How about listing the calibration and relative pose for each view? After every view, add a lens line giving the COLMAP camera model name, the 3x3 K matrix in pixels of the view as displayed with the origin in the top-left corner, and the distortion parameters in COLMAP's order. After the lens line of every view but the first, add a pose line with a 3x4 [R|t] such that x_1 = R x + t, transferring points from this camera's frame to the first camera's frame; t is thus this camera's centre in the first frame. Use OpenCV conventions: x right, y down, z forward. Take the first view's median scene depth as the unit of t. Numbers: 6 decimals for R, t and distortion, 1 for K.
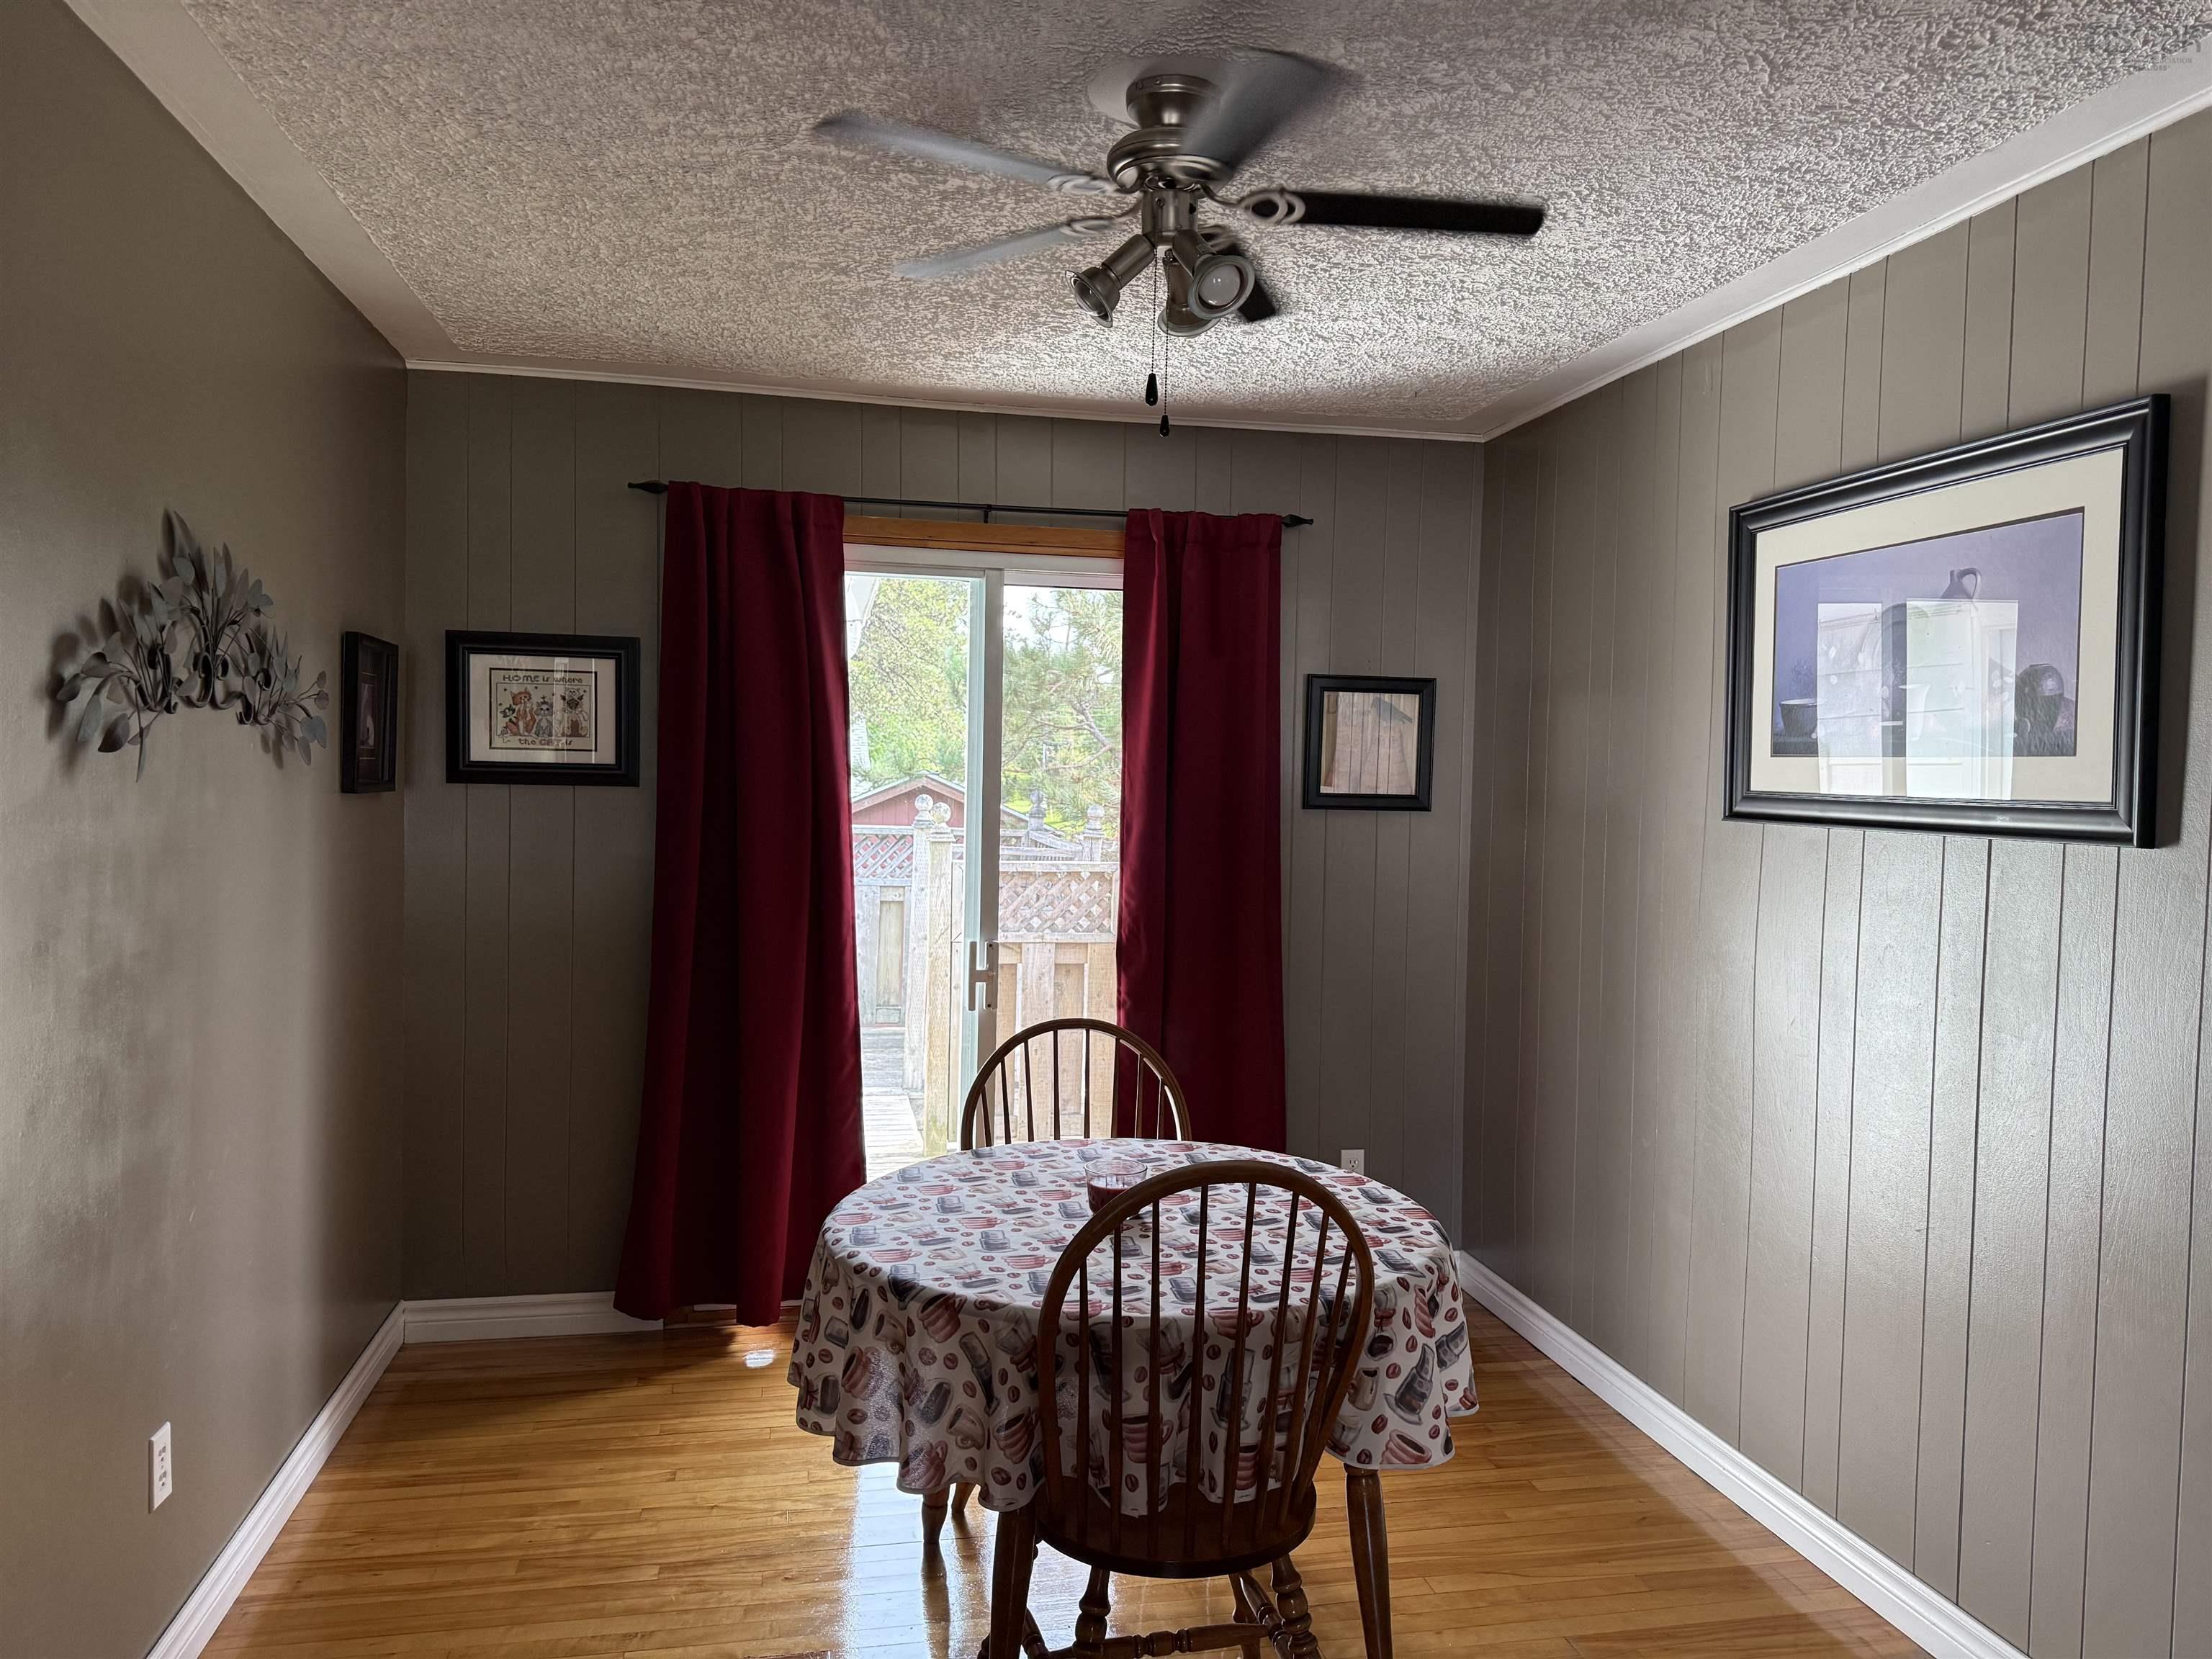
lens RADIAL K [[1572.9, 0, 1106.0], [0, 1572.9, 829.5], [0, 0, 1]] dist [0.134967, -0.230411]
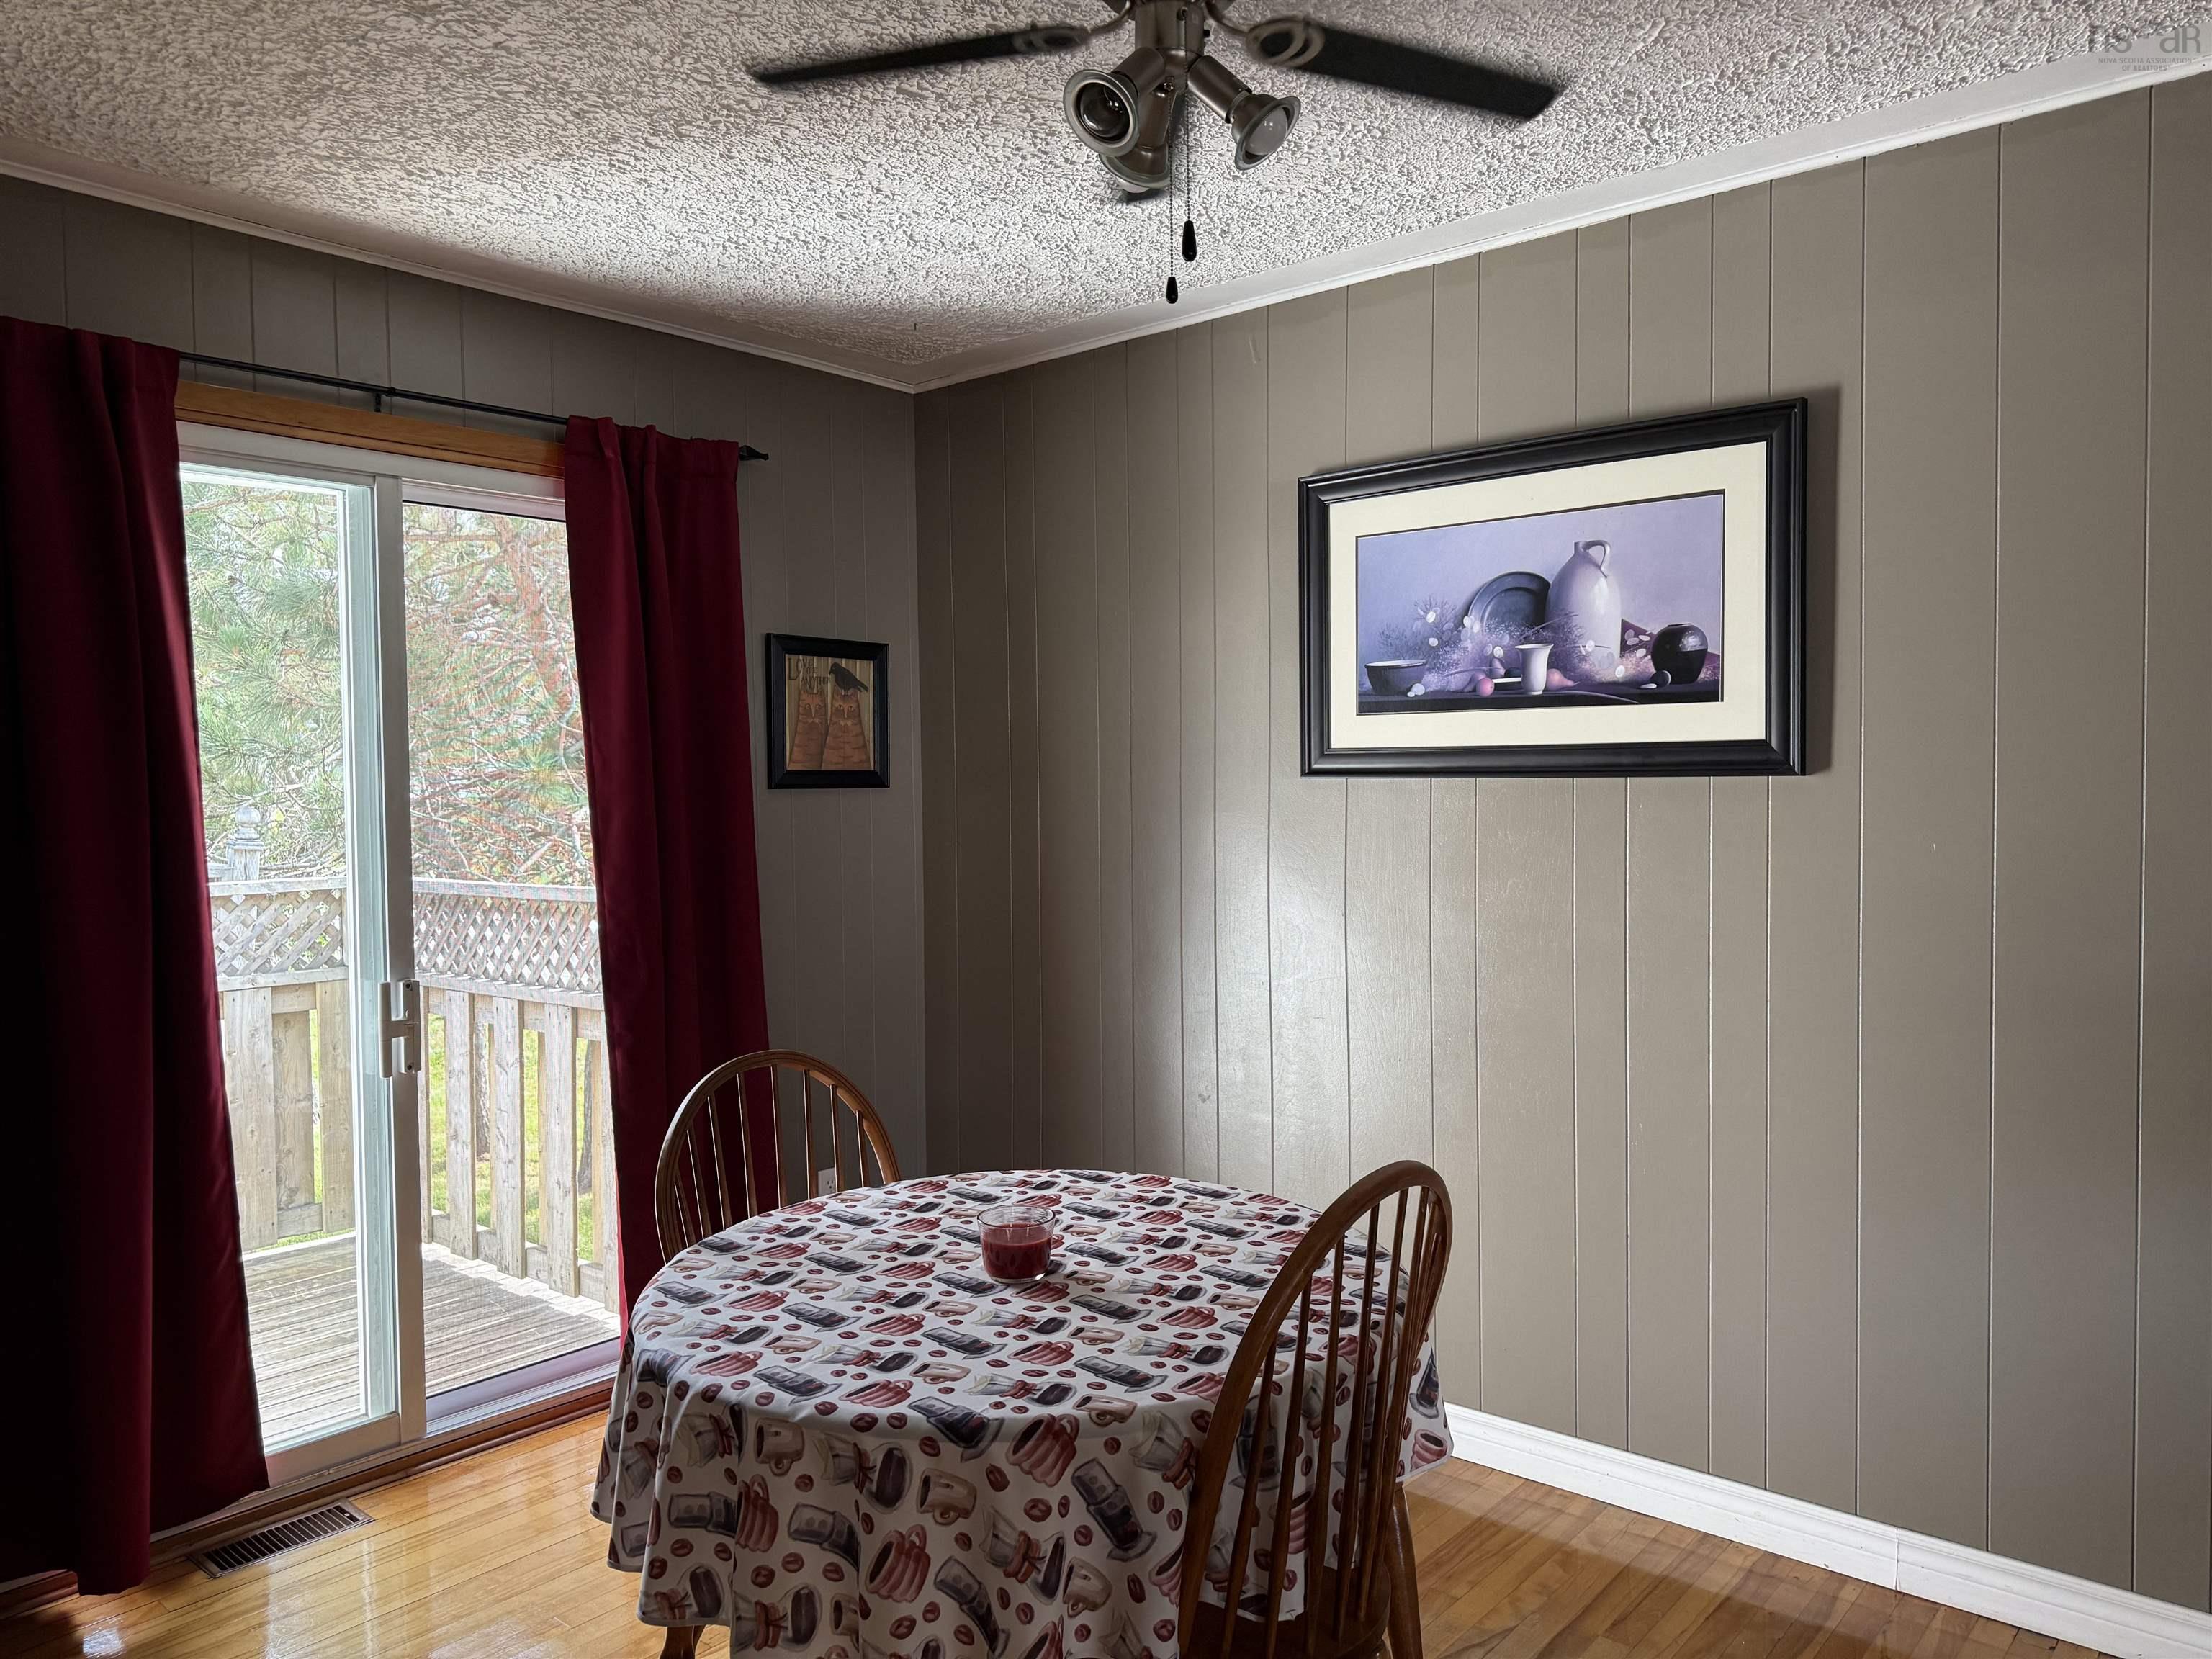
lens RADIAL K [[1572.9, 0, 1106.0], [0, 1572.9, 829.5], [0, 0, 1]] dist [0.134967, -0.230411]
pose [[0.784166, -0.049622, 0.618564, -0.362983], [0.048858, 0.998640, 0.018173, 0.003295], [-0.618625, 0.015971, 0.785524, 0.270799]]
